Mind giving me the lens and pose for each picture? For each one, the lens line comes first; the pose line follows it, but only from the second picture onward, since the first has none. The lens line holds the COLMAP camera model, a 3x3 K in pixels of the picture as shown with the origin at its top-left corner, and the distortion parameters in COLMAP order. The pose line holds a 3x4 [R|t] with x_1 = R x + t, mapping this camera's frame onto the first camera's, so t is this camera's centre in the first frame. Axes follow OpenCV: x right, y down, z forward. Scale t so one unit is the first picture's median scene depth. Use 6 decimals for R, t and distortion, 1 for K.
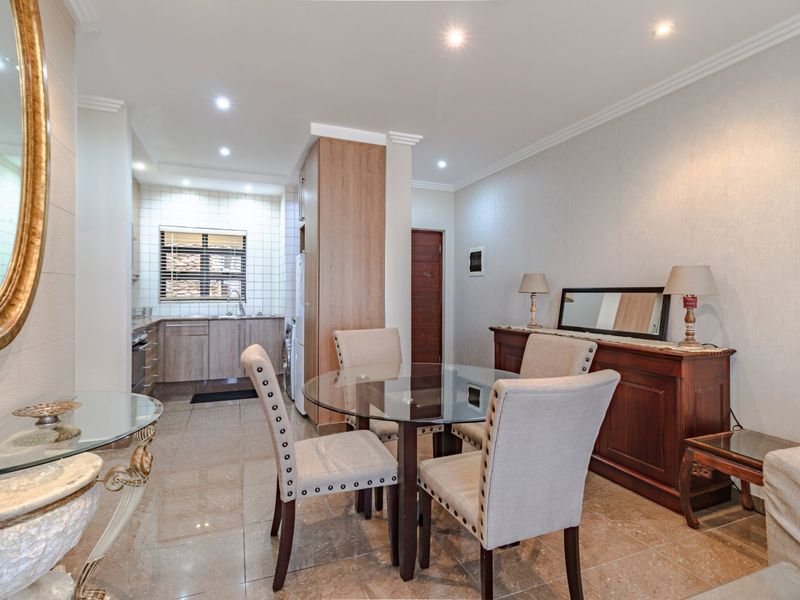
lens RADIAL K [[413.9, 0, 404.0], [0, 413.9, 294.7], [0, 0, 1]] dist [-0.000304, 0.000485]
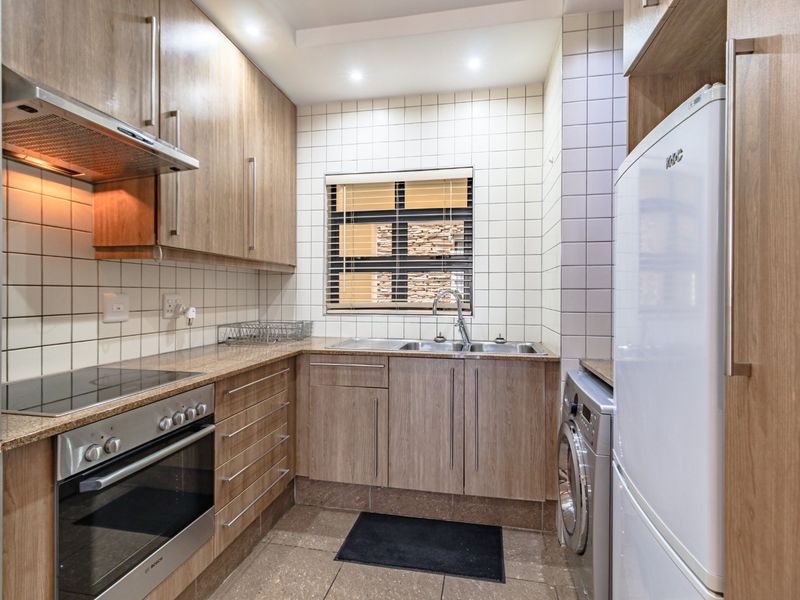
lens RADIAL K [[413.9, 0, 397.3], [0, 413.9, 292.9], [0, 0, 1]] dist [-0.000304, 0.000485]
pose [[0.824197, -0.002906, -0.566296, -0.186457], [0.001046, 0.999993, -0.003609, -0.005972], [0.566303, 0.002382, 0.824194, 0.569557]]
